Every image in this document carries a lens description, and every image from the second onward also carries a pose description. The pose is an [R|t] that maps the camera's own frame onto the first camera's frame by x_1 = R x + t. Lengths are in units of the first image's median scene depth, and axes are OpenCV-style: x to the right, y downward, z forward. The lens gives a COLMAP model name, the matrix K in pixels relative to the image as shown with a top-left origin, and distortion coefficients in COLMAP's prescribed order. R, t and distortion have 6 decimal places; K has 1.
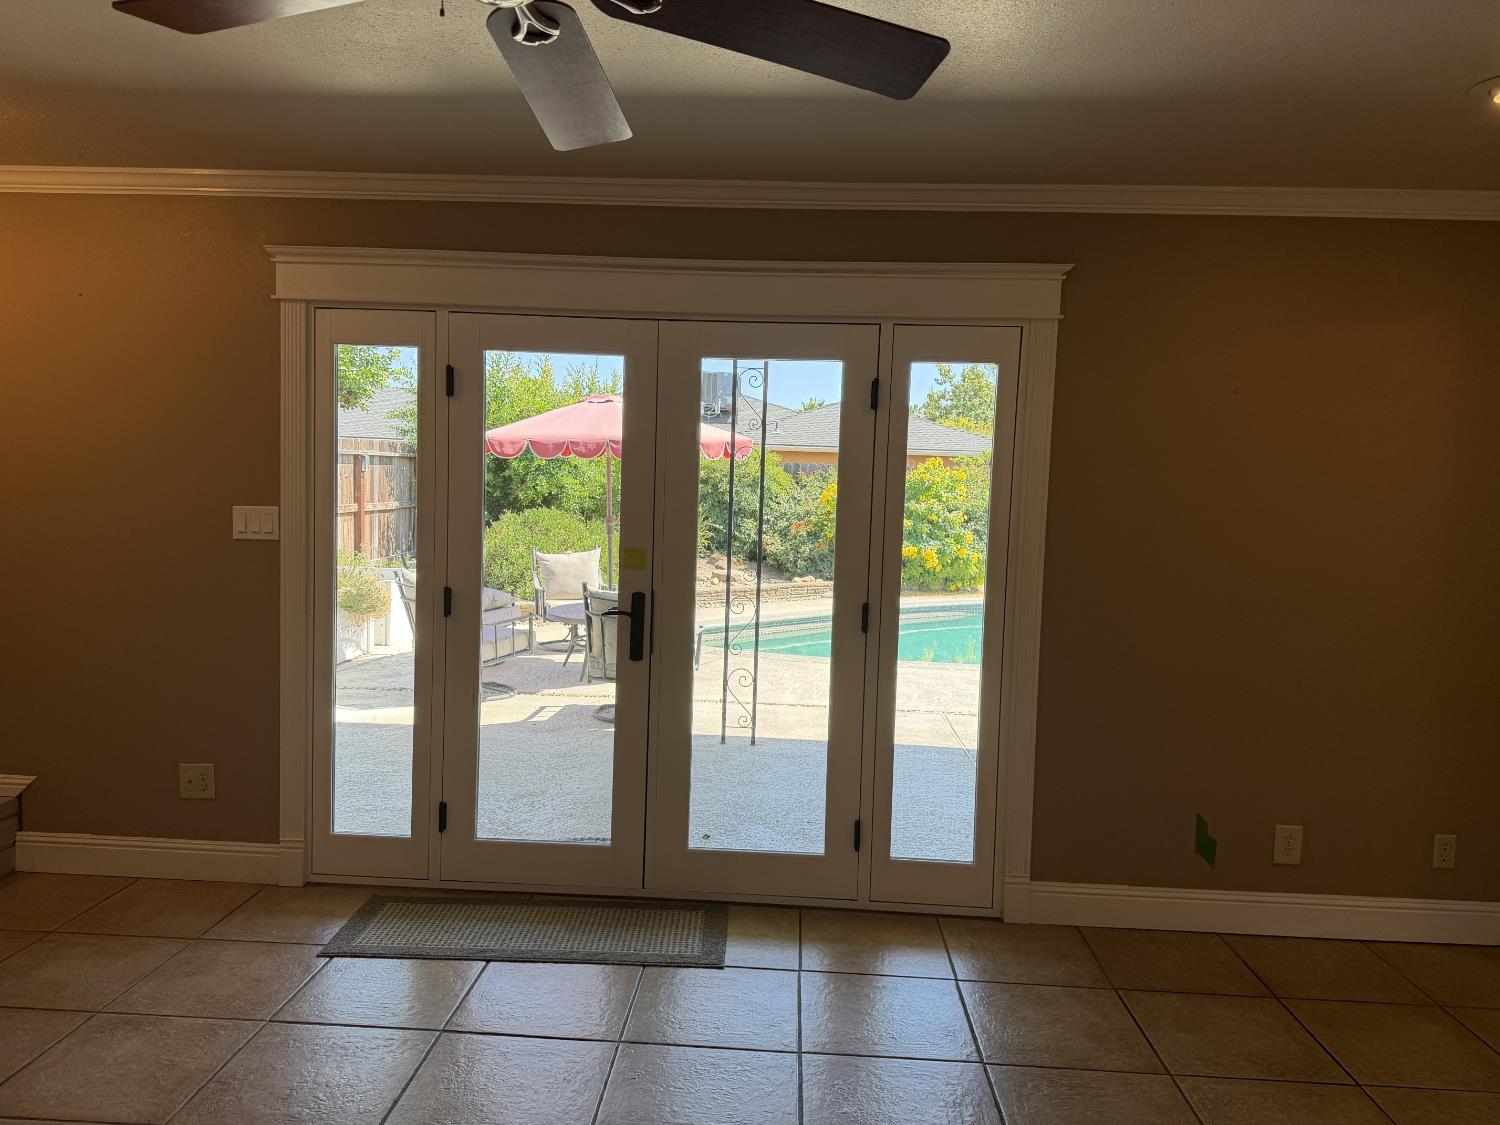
lens RADIAL K [[1049.0, 0, 751.0], [0, 1049.0, 563.7], [0, 0, 1]] dist [0.072643, -0.091186]
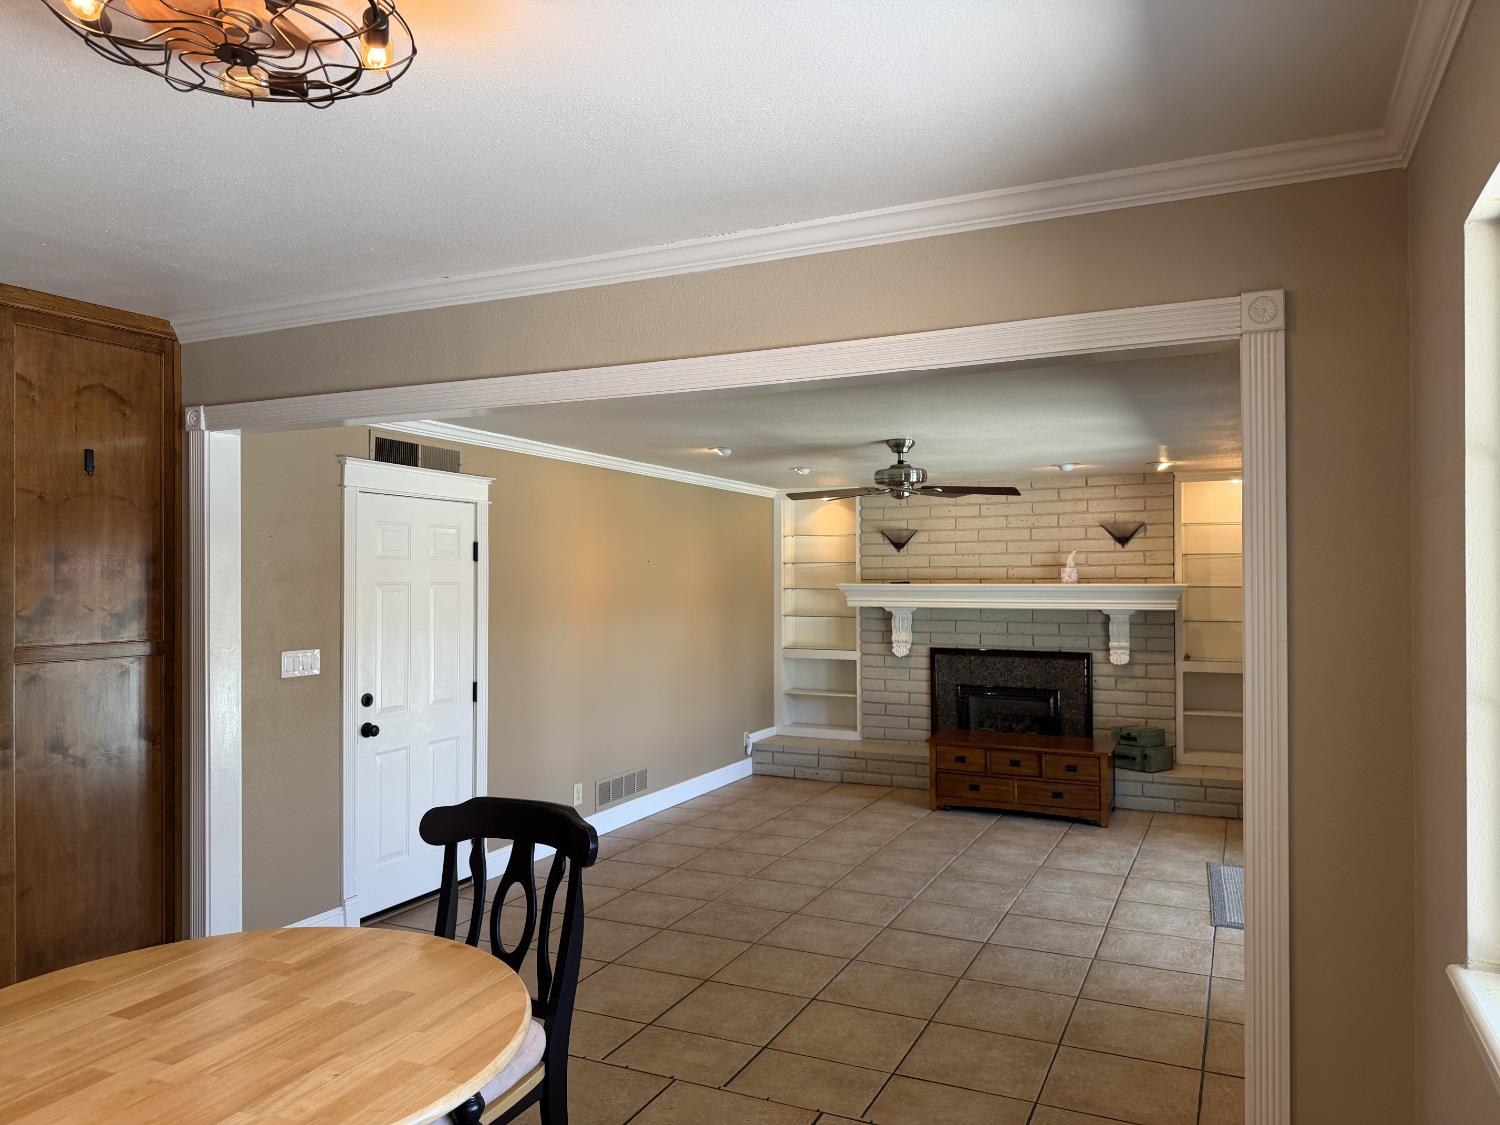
lens RADIAL K [[1049.0, 0, 743.1], [0, 1049.0, 569.7], [0, 0, 1]] dist [0.072643, -0.091186]
pose [[-0.387761, -0.041321, -0.920833, 1.522256], [-0.076678, 0.996978, -0.012449, -0.065257], [0.918565, 0.065780, -0.389758, 0.829230]]
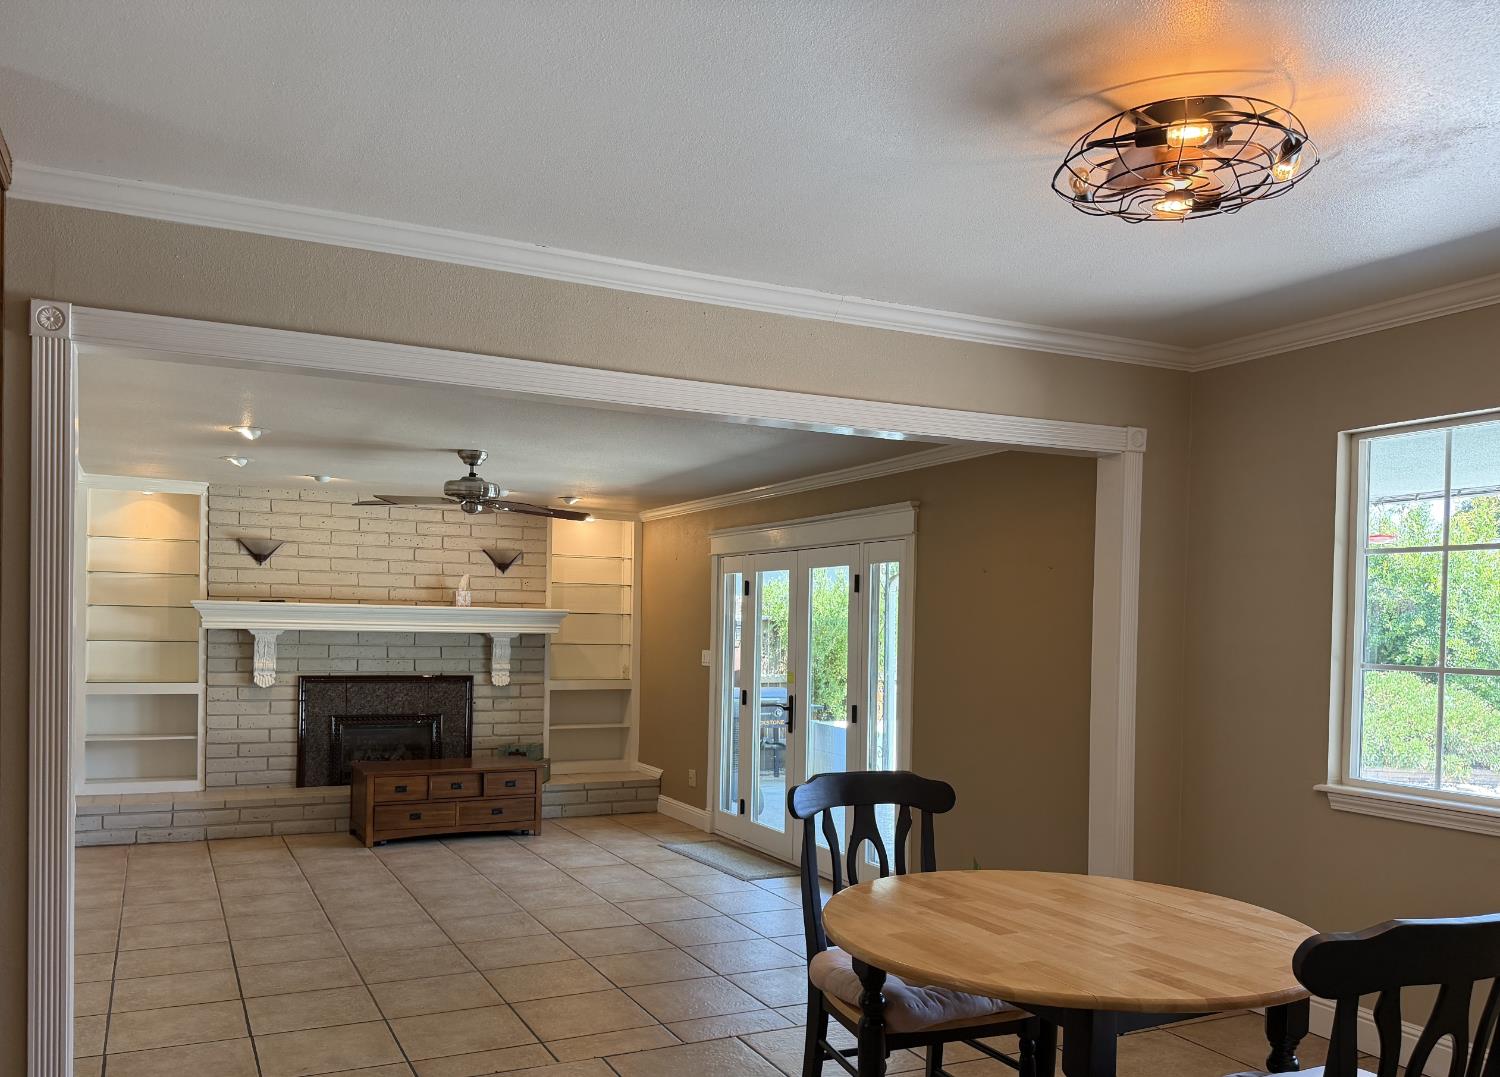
lens RADIAL K [[1180.2, 0, 751.3], [0, 1180.2, 638.9], [0, 0, 1]] dist [0.065866, -0.089811]
pose [[0.487798, -0.012064, -0.872873, 1.685830], [-0.065214, 0.996607, -0.050219, 0.037118], [0.870517, 0.081421, 0.485356, -0.084497]]
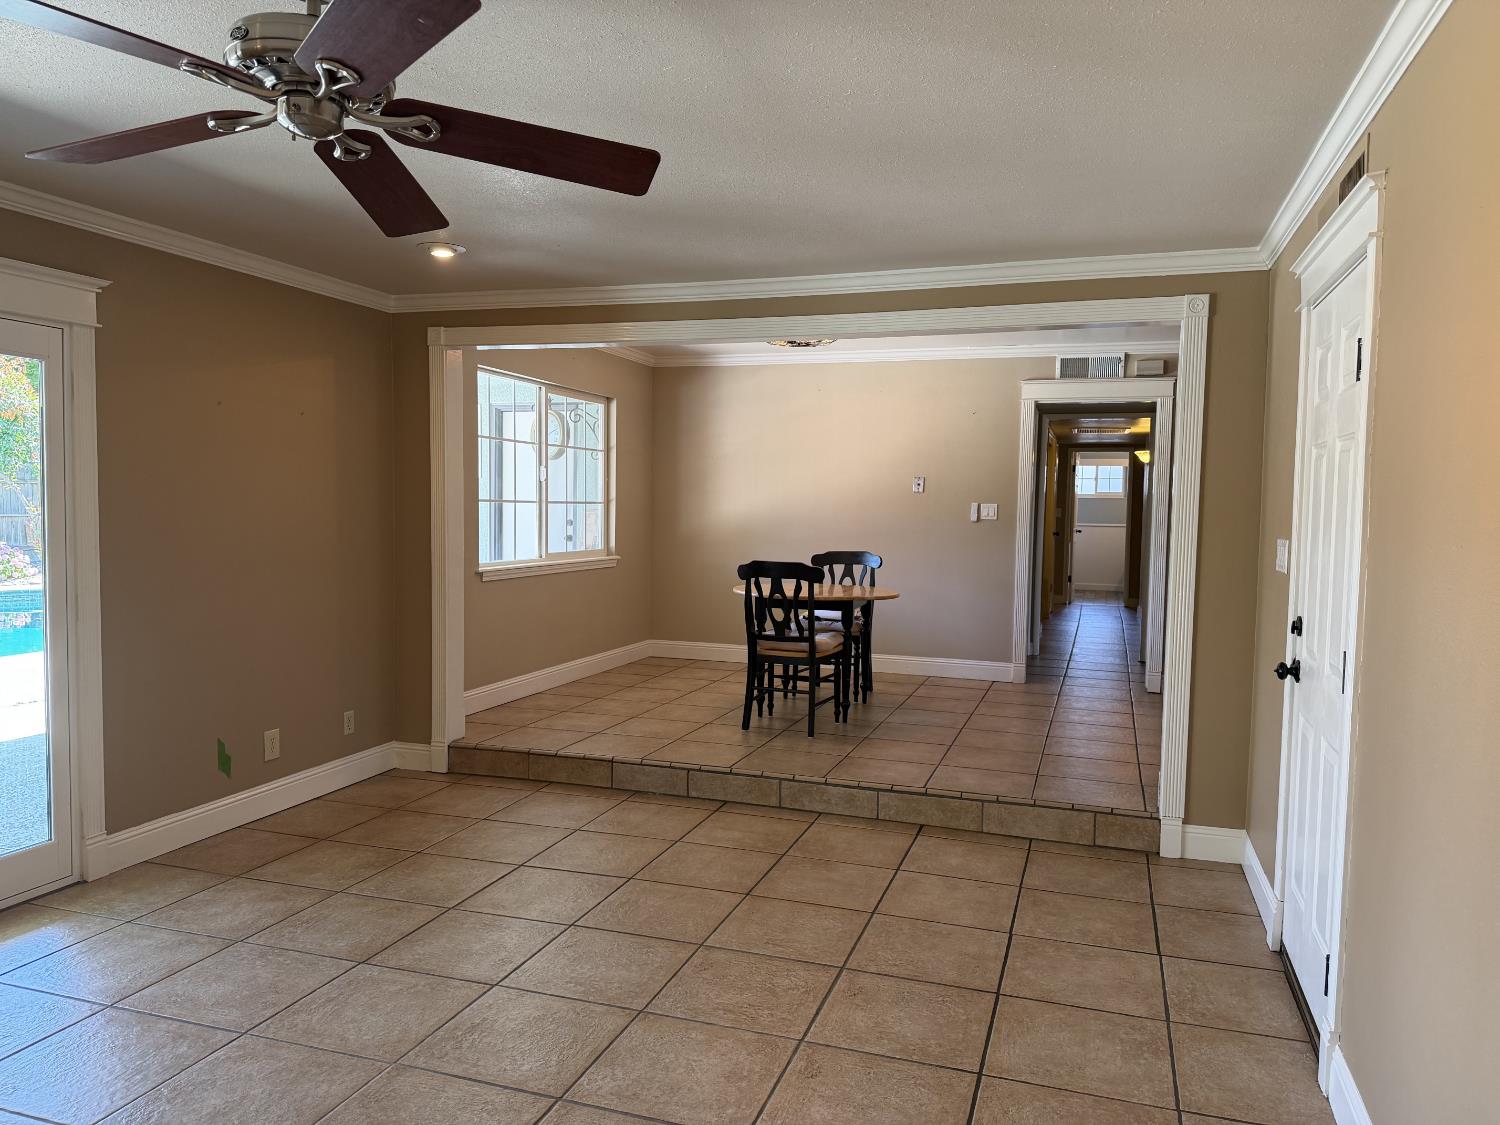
lens RADIAL K [[1049.0, 0, 756.8], [0, 1049.0, 566.7], [0, 0, 1]] dist [0.072643, -0.091186]
pose [[0.269250, -0.086104, 0.959214, -0.589170], [0.060587, 0.995537, 0.072358, -0.019119], [-0.961163, 0.038633, 0.273265, 0.036919]]
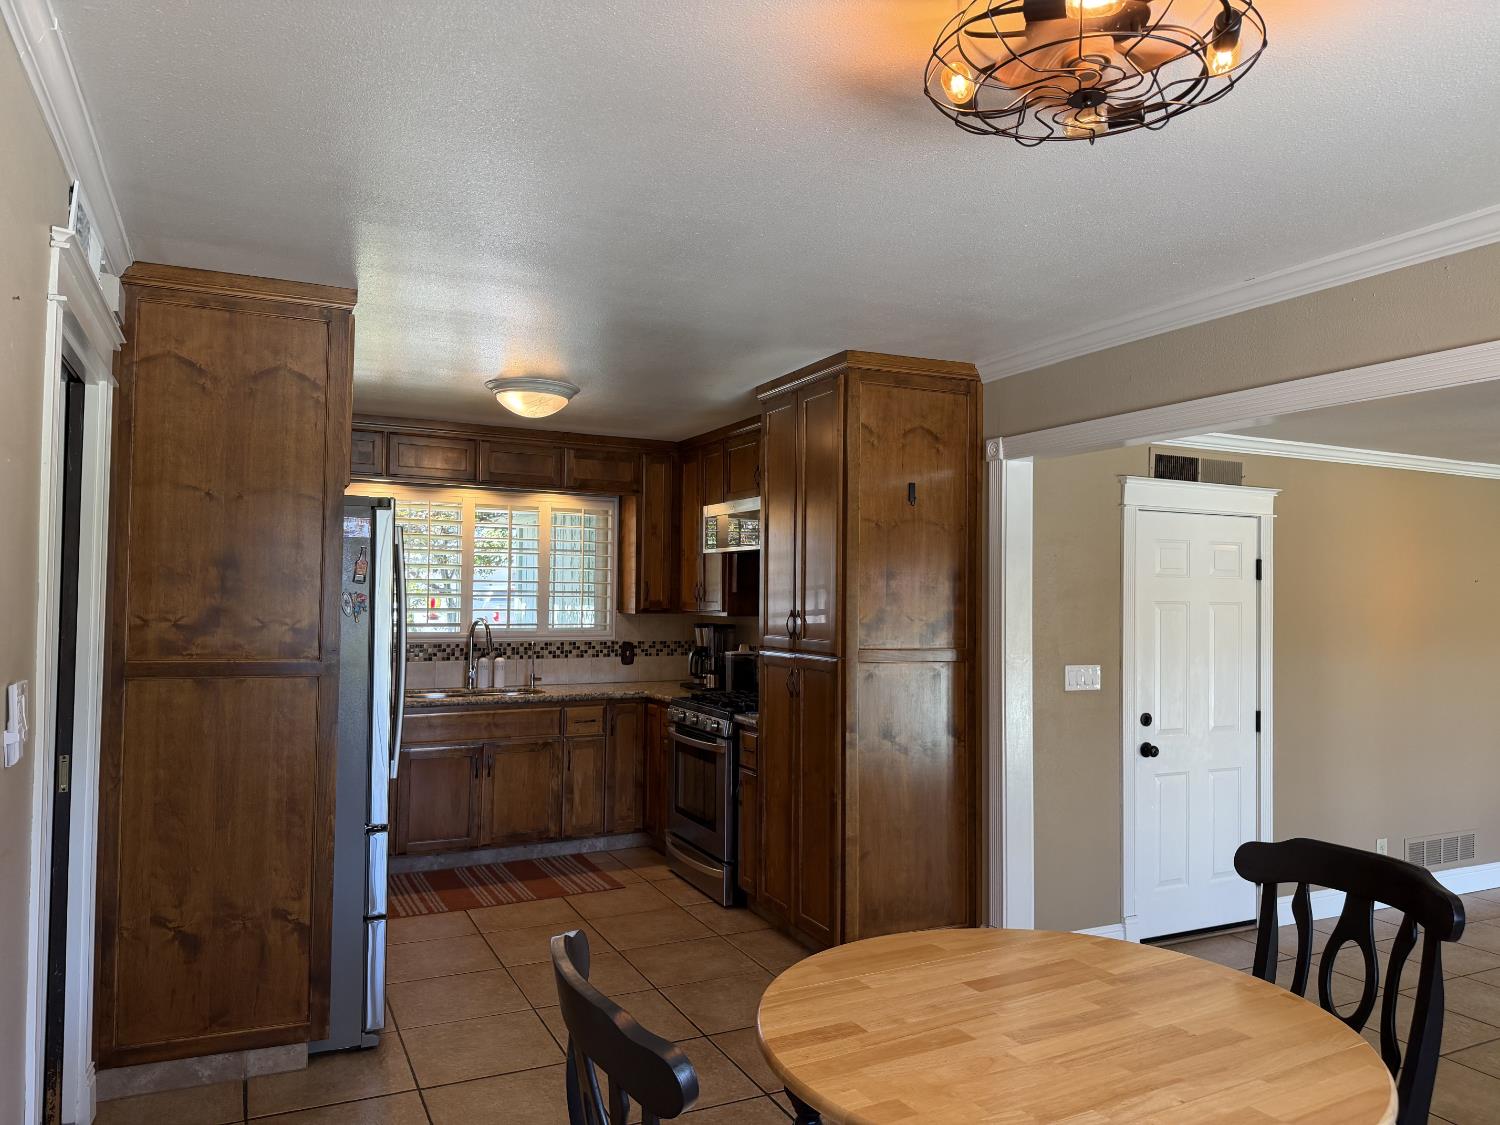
lens RADIAL K [[1049.0, 0, 768.3], [0, 1049.0, 562.5], [0, 0, 1]] dist [0.072643, -0.091186]
pose [[-0.870566, -0.060526, -0.488316, 1.542959], [-0.077830, 0.996851, 0.015197, -0.060550], [0.485858, 0.051235, -0.872535, 0.799938]]
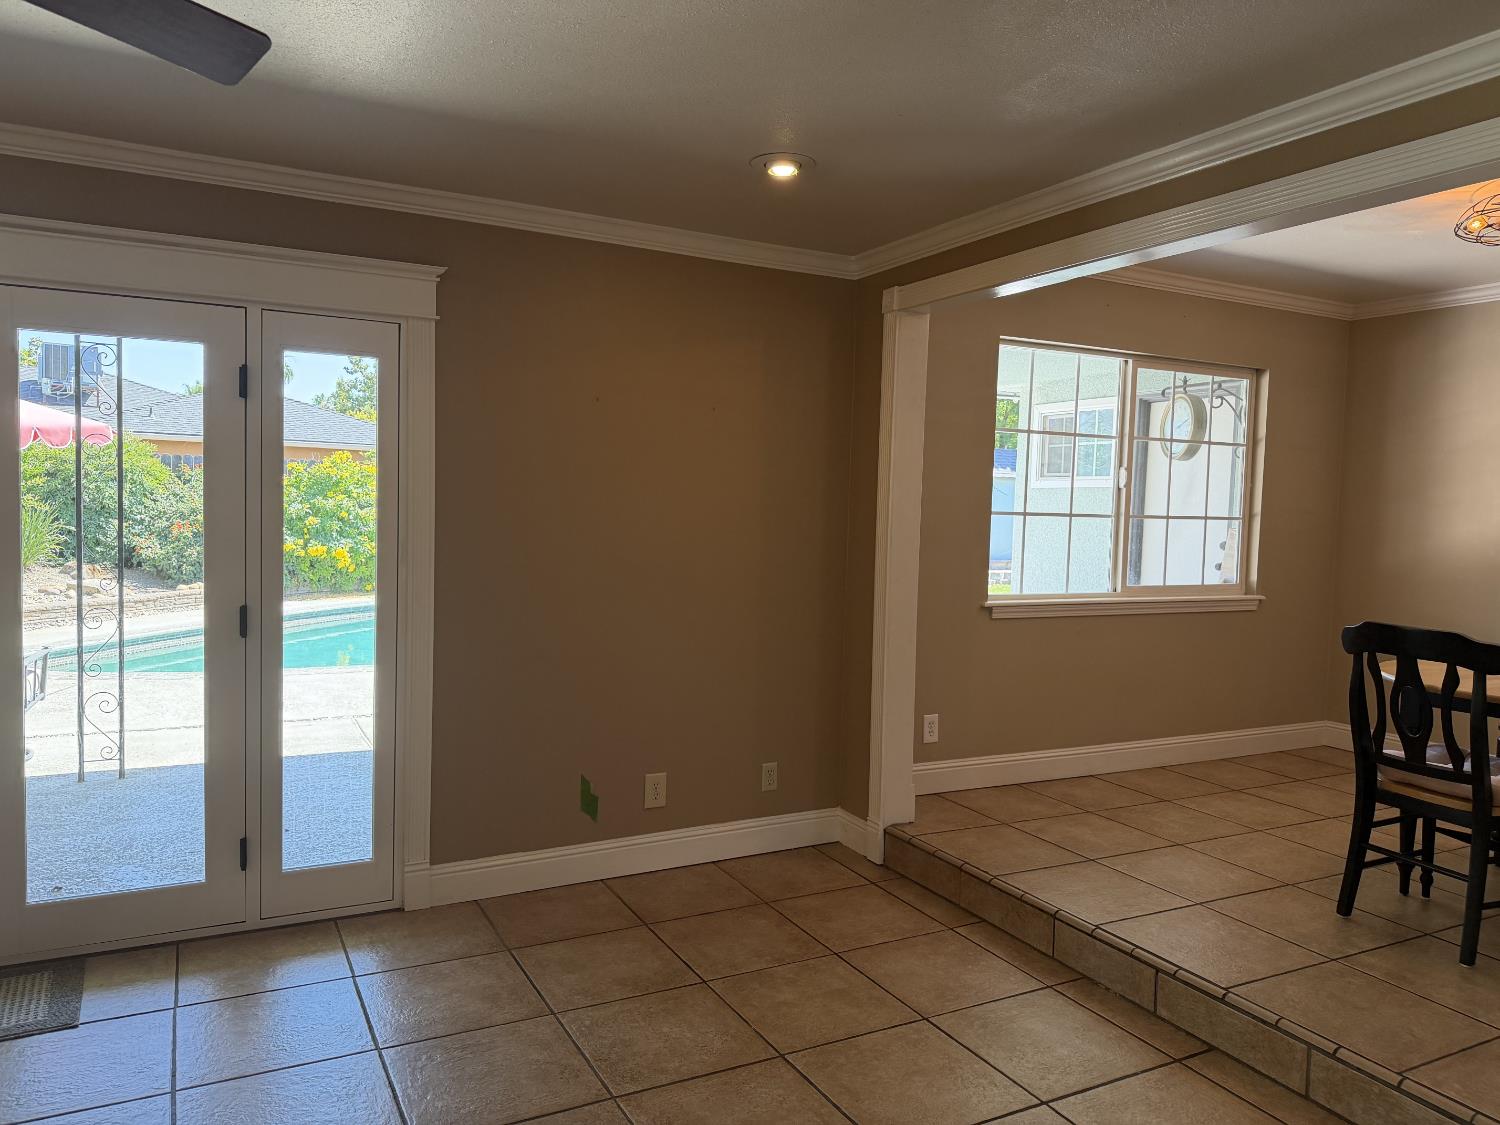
lens RADIAL K [[1049.0, 0, 748.3], [0, 1049.0, 563.7], [0, 0, 1]] dist [0.072643, -0.091186]
pose [[0.862322, -0.039605, 0.504809, 0.022392], [0.037649, 0.999192, 0.014080, 0.003980], [-0.504959, 0.006864, 0.863116, -0.043673]]
